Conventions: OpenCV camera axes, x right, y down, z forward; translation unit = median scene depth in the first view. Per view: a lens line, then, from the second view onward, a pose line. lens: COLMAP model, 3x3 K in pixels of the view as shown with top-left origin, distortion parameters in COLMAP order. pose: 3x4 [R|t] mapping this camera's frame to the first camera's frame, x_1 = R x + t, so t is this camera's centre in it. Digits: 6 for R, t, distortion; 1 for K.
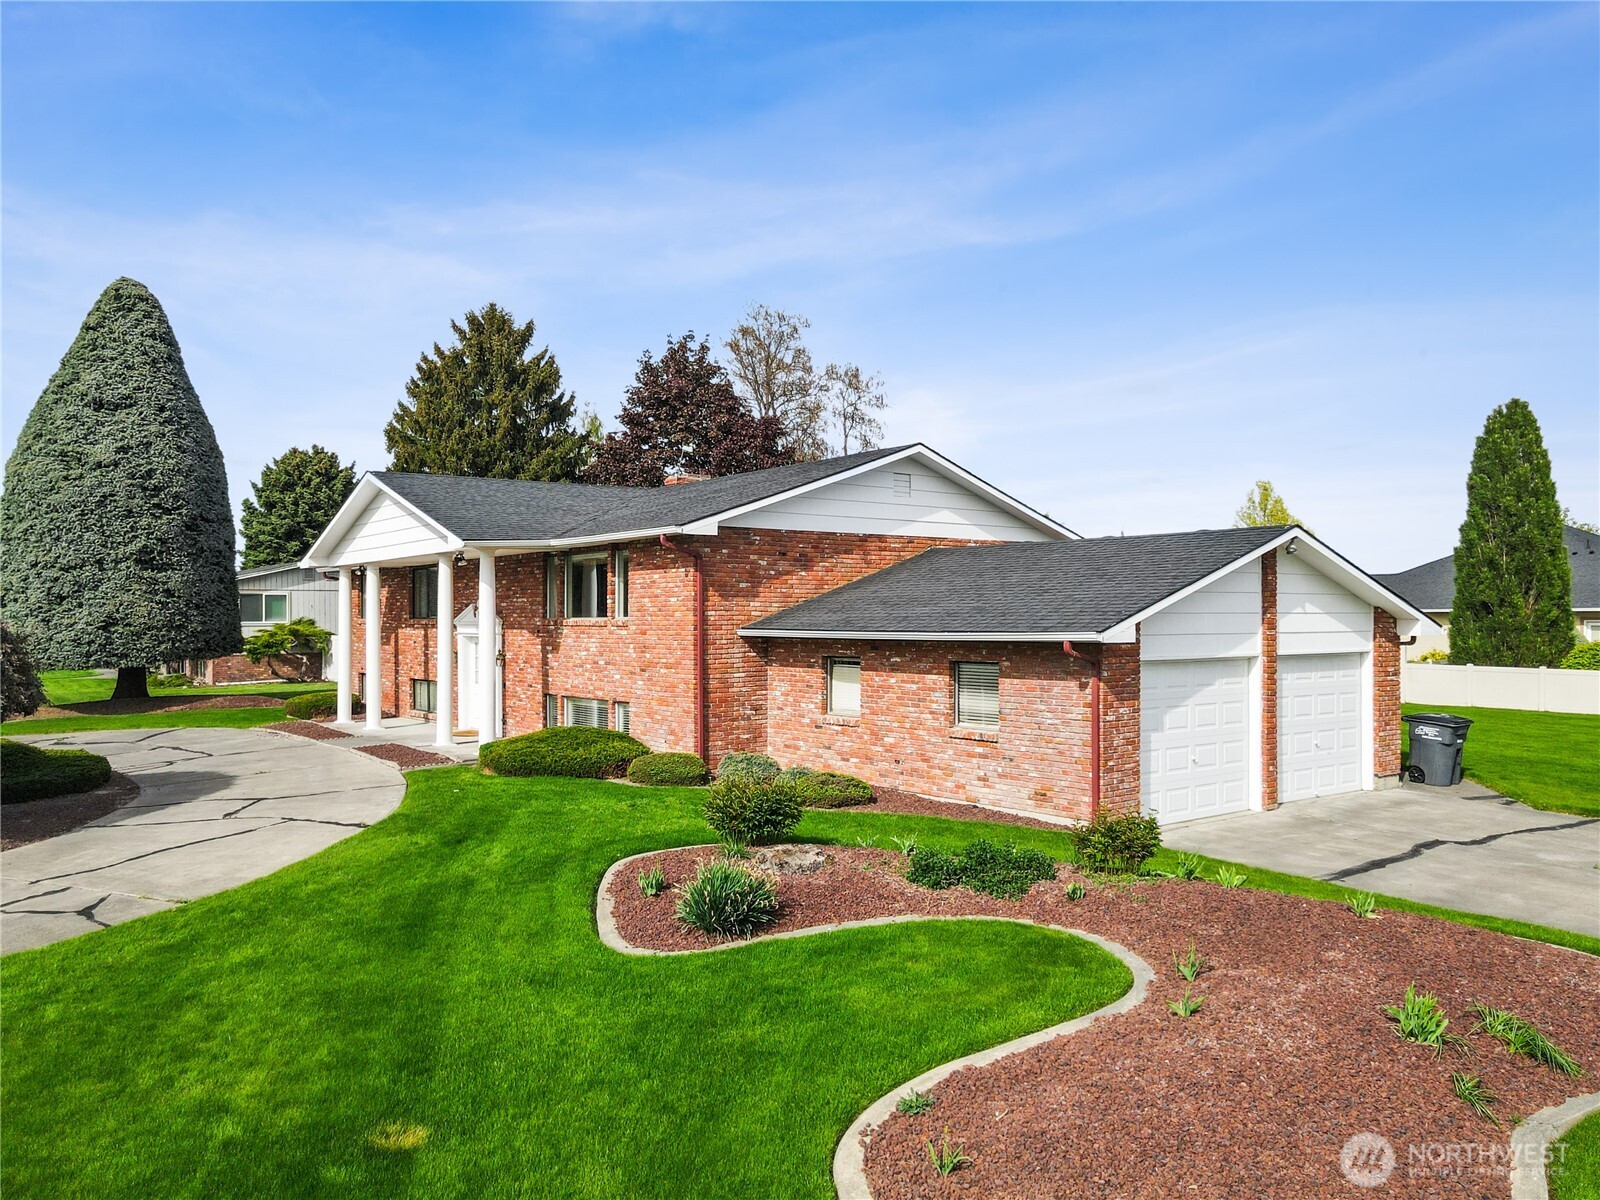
lens RADIAL K [[1184.7, 0, 804.2], [0, 1184.7, 620.4], [0, 0, 1]] dist [-0.003248, 0.038176]
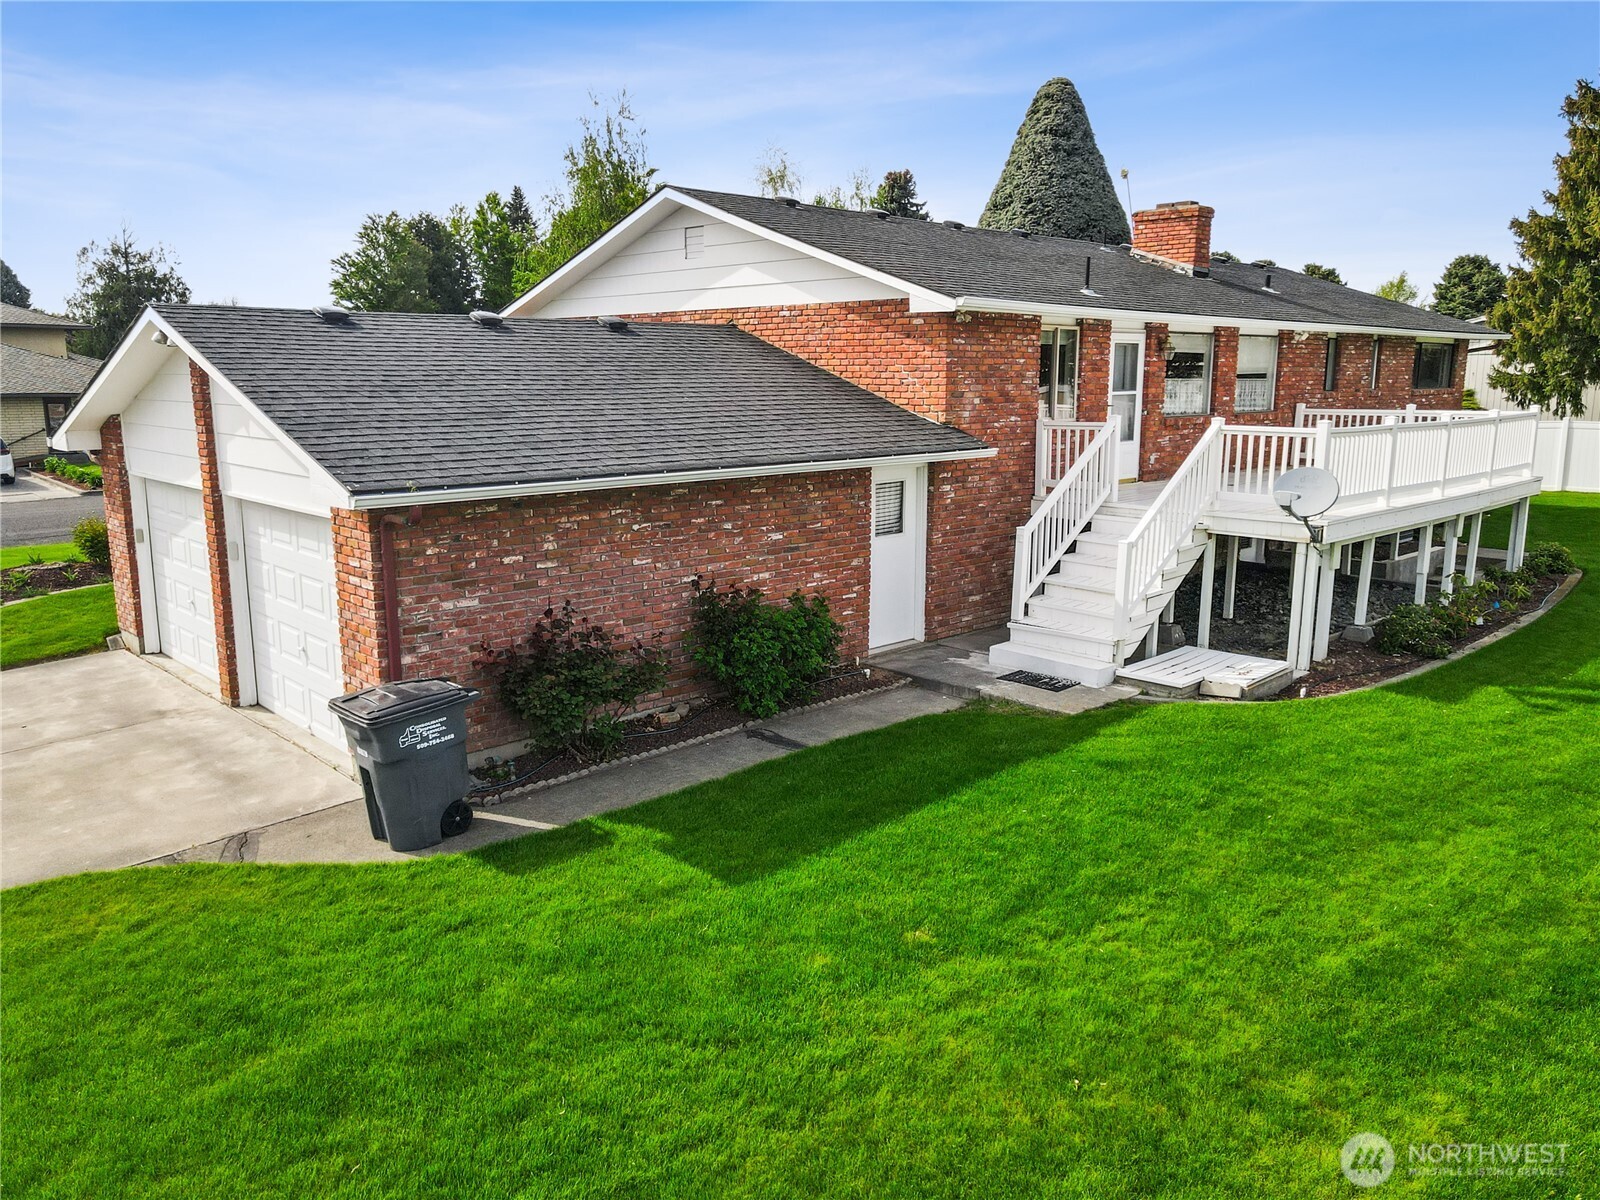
lens RADIAL K [[1177.0, 0, 802.2], [0, 1177.0, 594.9], [0, 0, 1]] dist [0.002376, 0.018041]
pose [[0.102331, 0.190189, -0.976400, 0.921250], [-0.005641, 0.981648, 0.190620, -0.037800], [0.994734, -0.013998, 0.101526, 1.044911]]
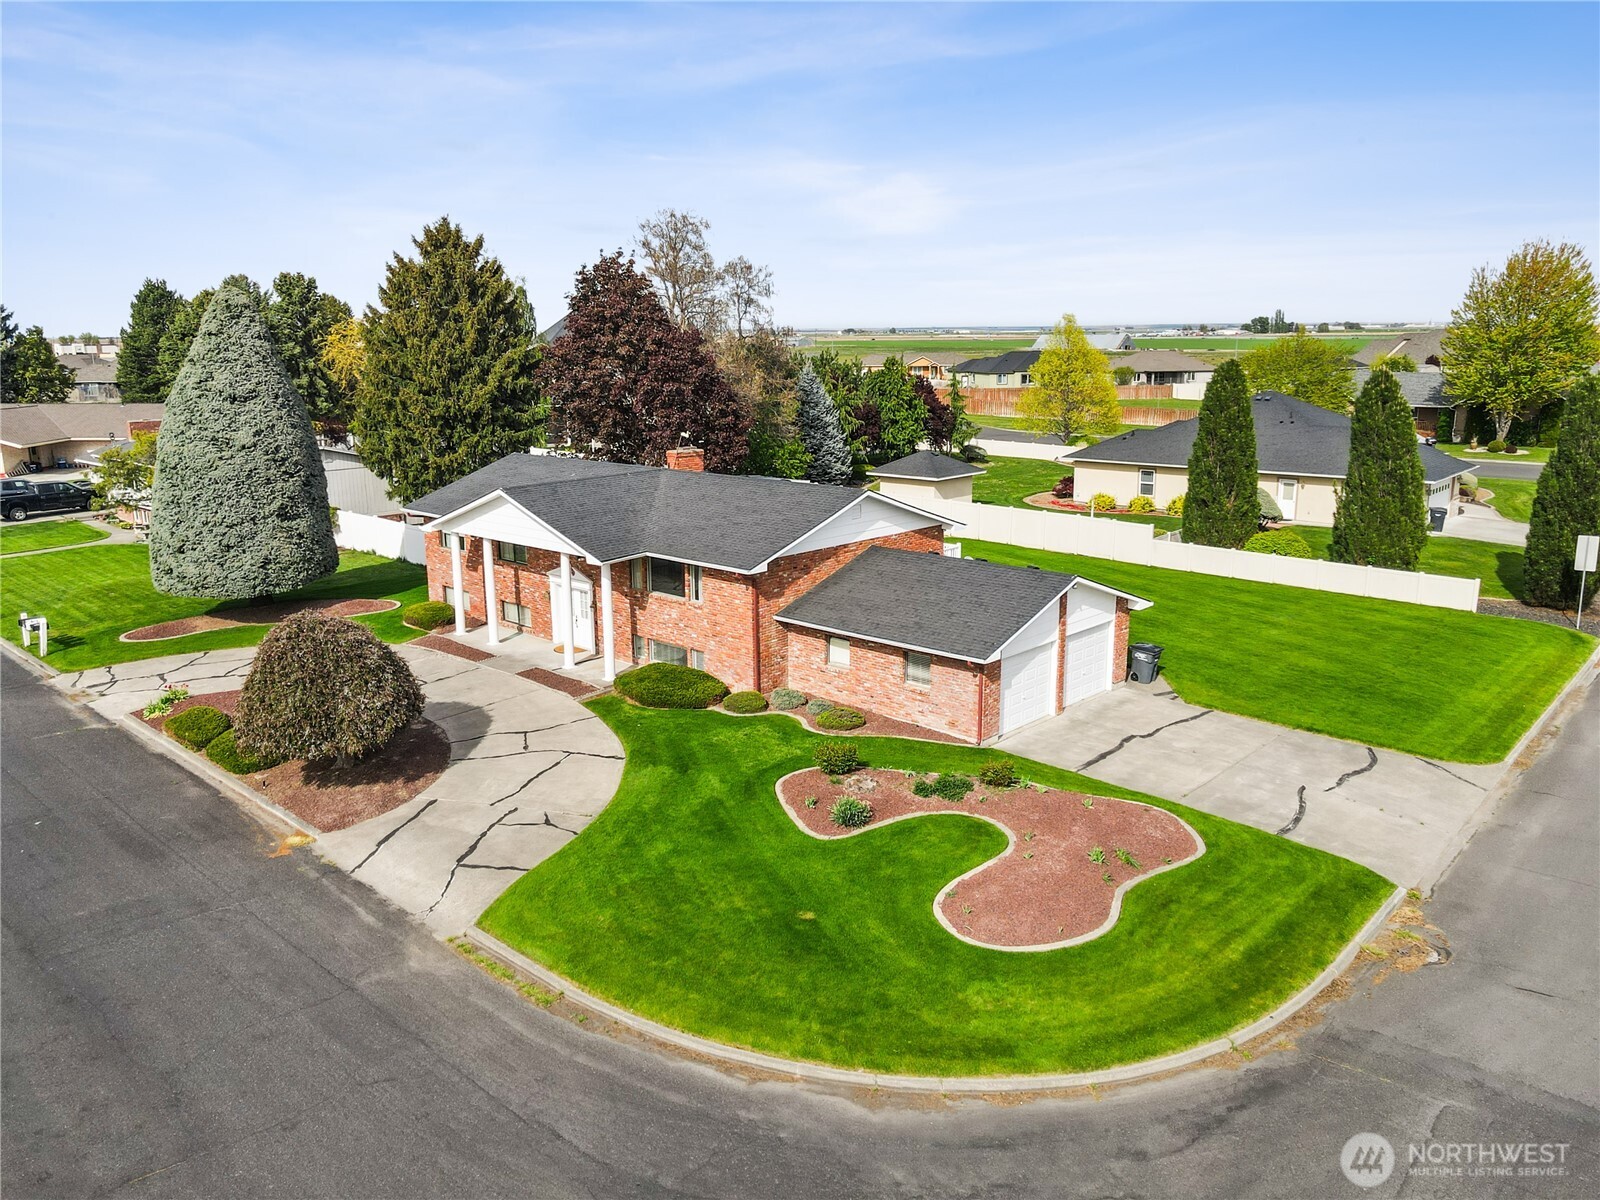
lens RADIAL K [[1188.4, 0, 802.6], [0, 1188.4, 595.9], [0, 0, 1]] dist [-0.009993, 0.045246]
pose [[0.987824, -0.039032, 0.150601, -0.262478], [0.006188, 0.977107, 0.212657, -0.373901], [-0.155454, -0.209136, 0.965451, -0.660291]]
